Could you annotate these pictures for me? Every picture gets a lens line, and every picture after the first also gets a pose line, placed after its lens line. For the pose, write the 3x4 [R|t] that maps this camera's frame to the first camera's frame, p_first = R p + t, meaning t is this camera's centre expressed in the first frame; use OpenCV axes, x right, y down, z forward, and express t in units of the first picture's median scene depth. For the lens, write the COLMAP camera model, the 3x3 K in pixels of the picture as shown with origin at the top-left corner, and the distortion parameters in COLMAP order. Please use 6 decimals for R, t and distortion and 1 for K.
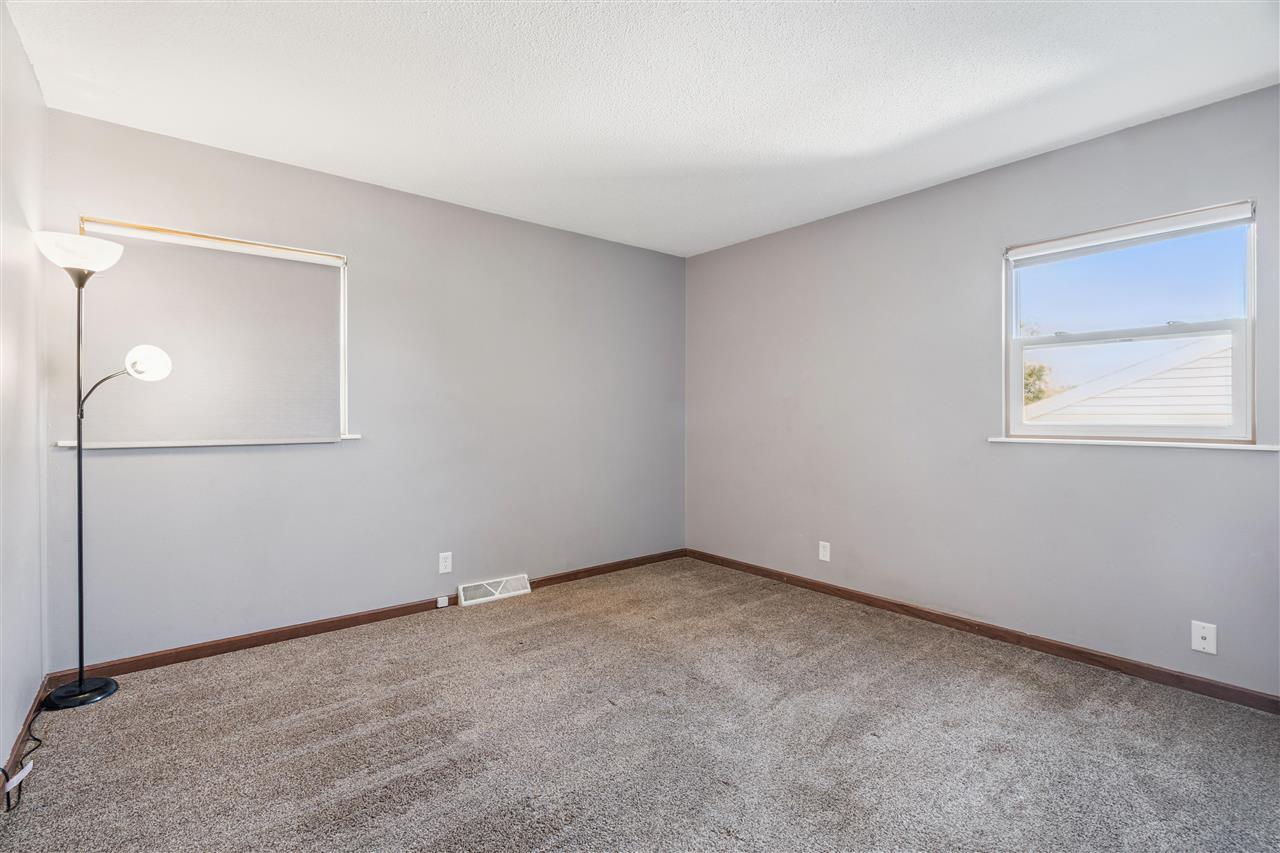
lens RADIAL K [[588.6, 0, 645.8], [0, 588.6, 419.8], [0, 0, 1]] dist [0.000046, 0.000292]
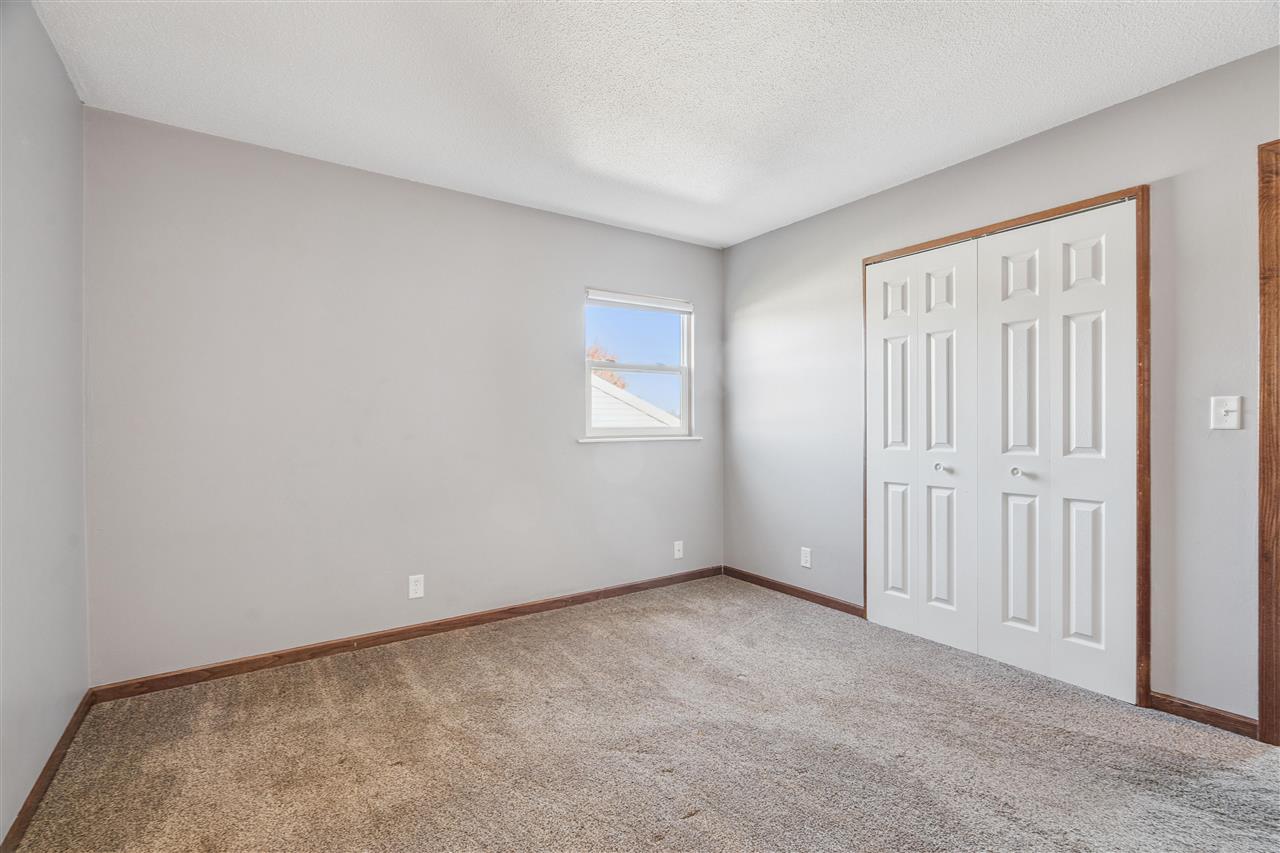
lens RADIAL K [[588.6, 0, 645.8], [0, 588.6, 419.8], [0, 0, 1]] dist [0.000046, 0.000292]
pose [[0.068310, 0.003561, 0.997658, -0.634050], [0.008581, 0.999955, -0.004157, -0.002858], [-0.997627, 0.008845, 0.068276, 0.800240]]
